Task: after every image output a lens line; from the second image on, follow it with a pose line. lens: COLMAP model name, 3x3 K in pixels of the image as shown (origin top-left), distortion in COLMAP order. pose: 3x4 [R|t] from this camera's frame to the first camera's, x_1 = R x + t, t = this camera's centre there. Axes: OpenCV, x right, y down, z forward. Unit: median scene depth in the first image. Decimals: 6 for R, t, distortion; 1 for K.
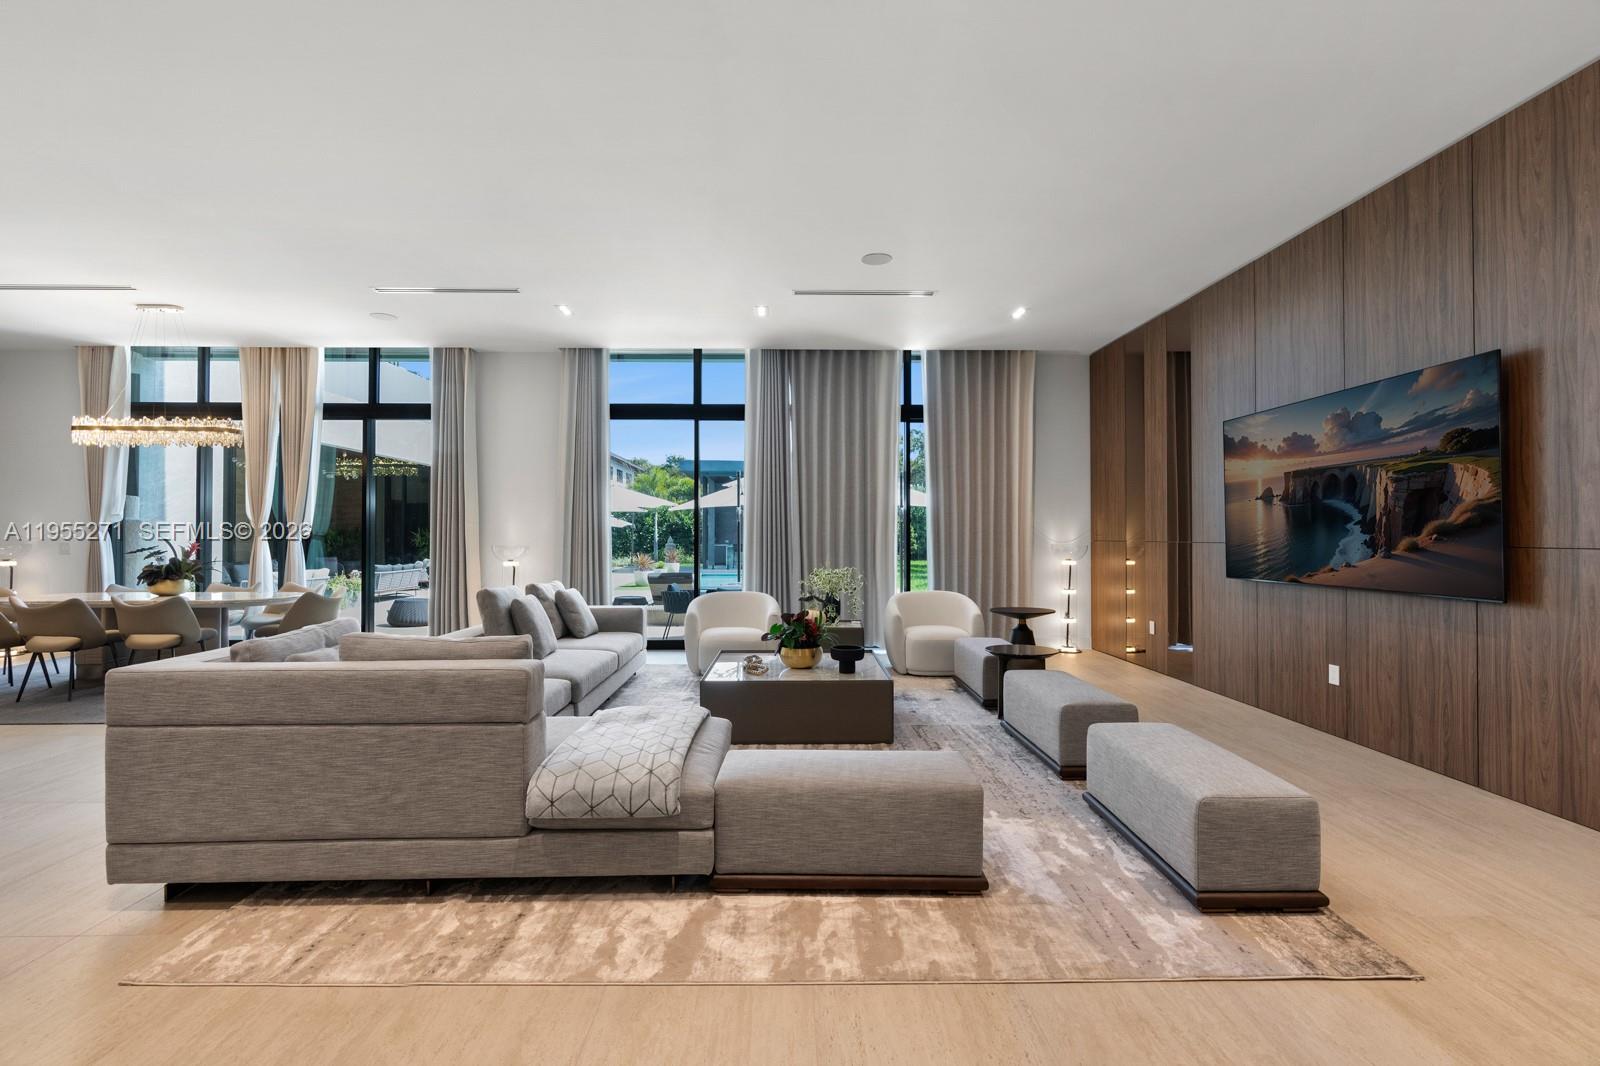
lens RADIAL K [[711.6, 0, 807.9], [0, 711.6, 519.0], [0, 0, 1]] dist [-0.011064, 0.003305]
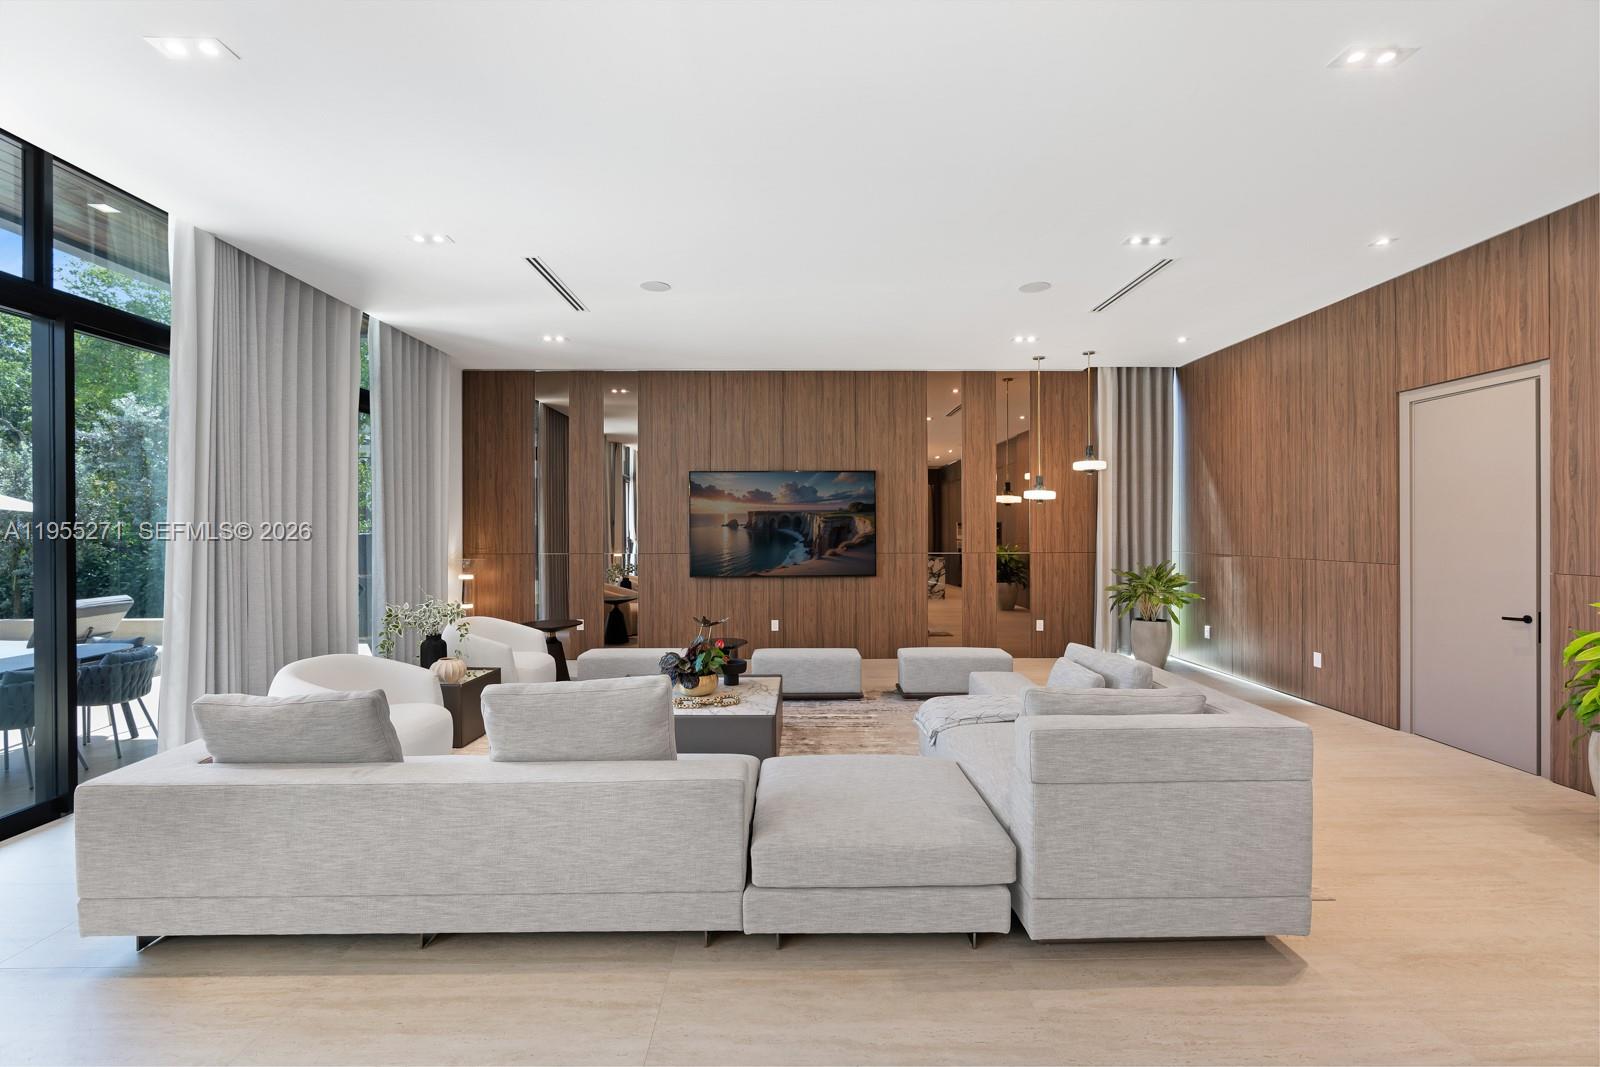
lens RADIAL K [[711.6, 0, 798.1], [0, 711.6, 533.7], [0, 0, 1]] dist [-0.011064, 0.003305]
pose [[0.029222, -0.009939, 0.999524, -1.092090], [-0.021263, 0.999718, 0.010562, -0.035813], [-0.999347, -0.021562, 0.029002, 0.898490]]
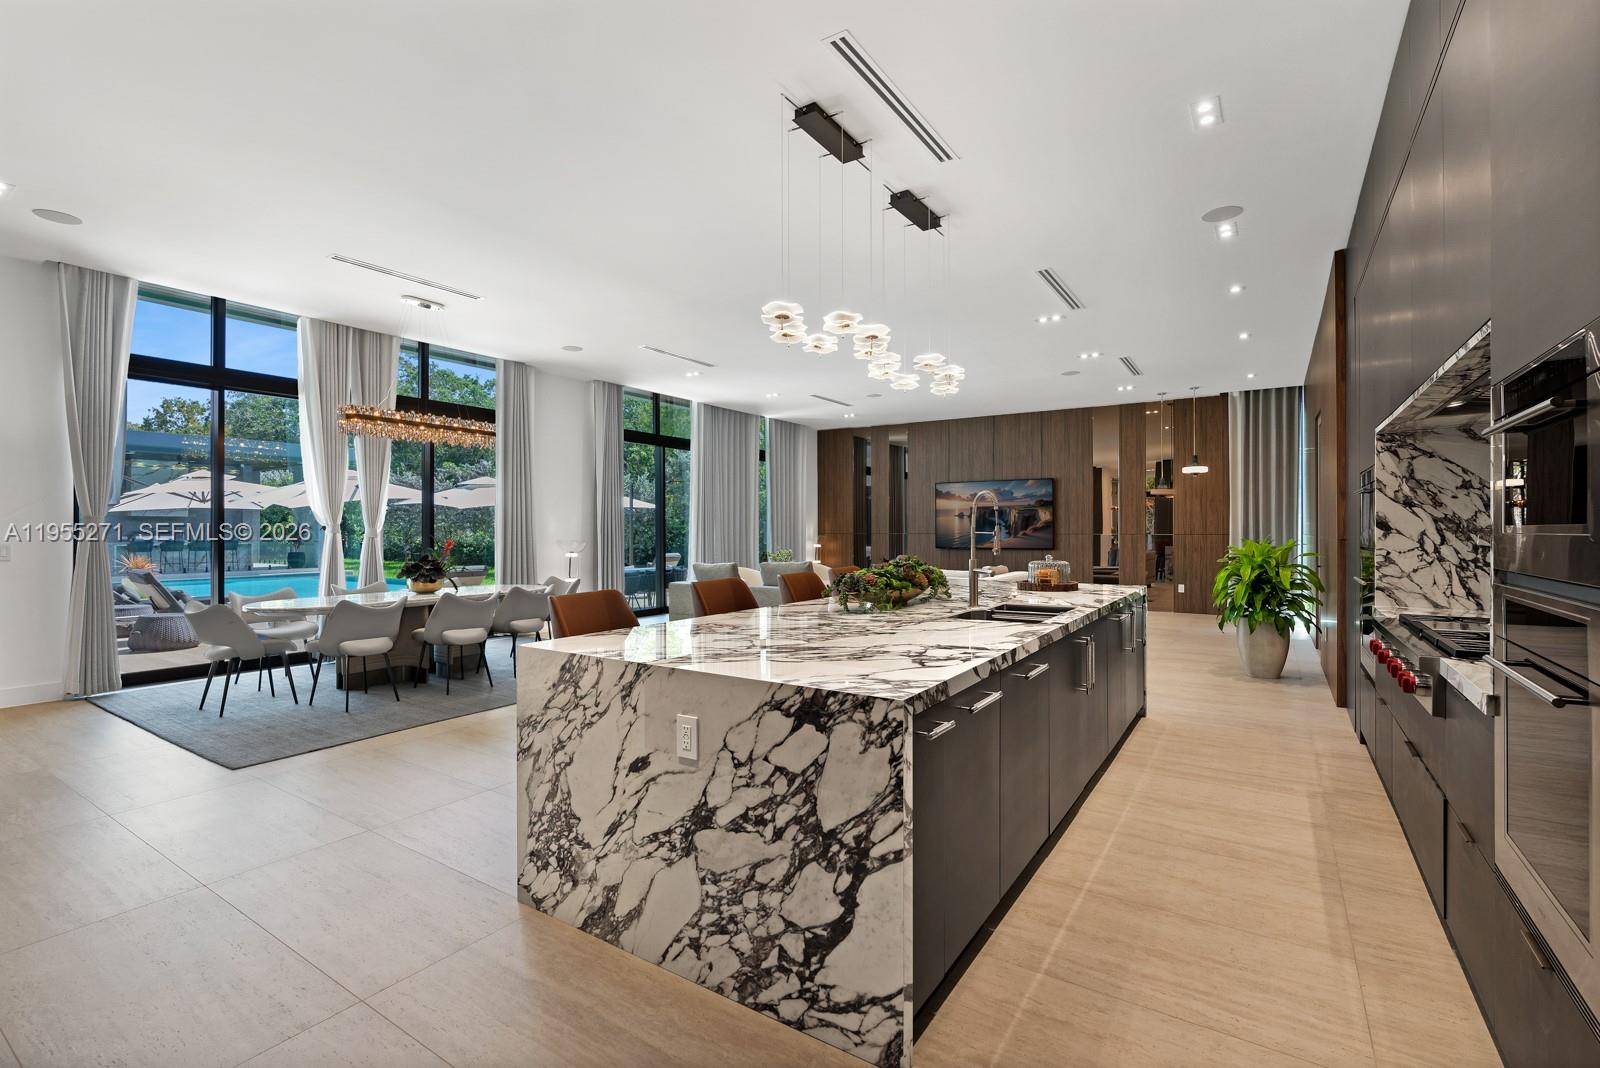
lens RADIAL K [[711.6, 0, 805.1], [0, 711.6, 529.3], [0, 0, 1]] dist [-0.011064, 0.003305]
pose [[0.572802, -0.000410, 0.819694, -2.014708], [-0.017791, 0.999758, 0.012933, -0.006345], [-0.819501, -0.021991, 0.572656, -0.022519]]
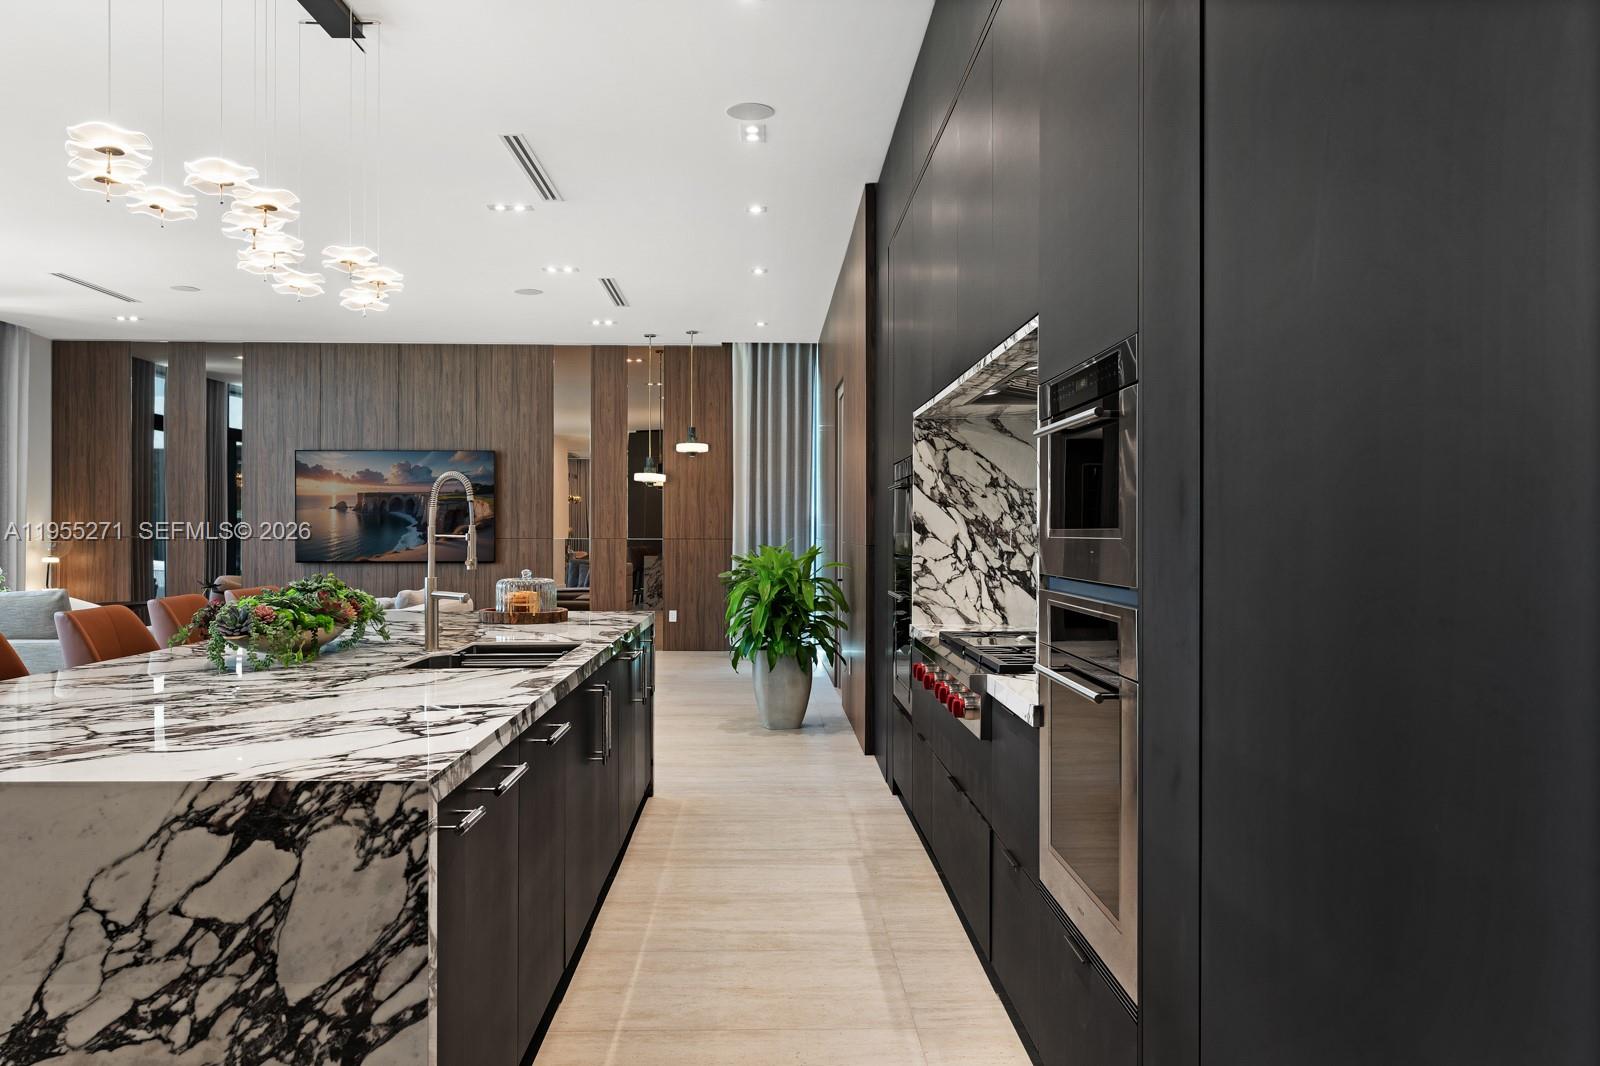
lens RADIAL K [[1166.5, 0, 794.5], [0, 1166.5, 528.6], [0, 0, 1]] dist [-0.006780, 0.006792]
pose [[0.005201, 0.002687, 0.999983, -2.081791], [-0.026459, 0.999647, -0.002548, -0.005622], [-0.999636, -0.026446, 0.005270, 0.008760]]
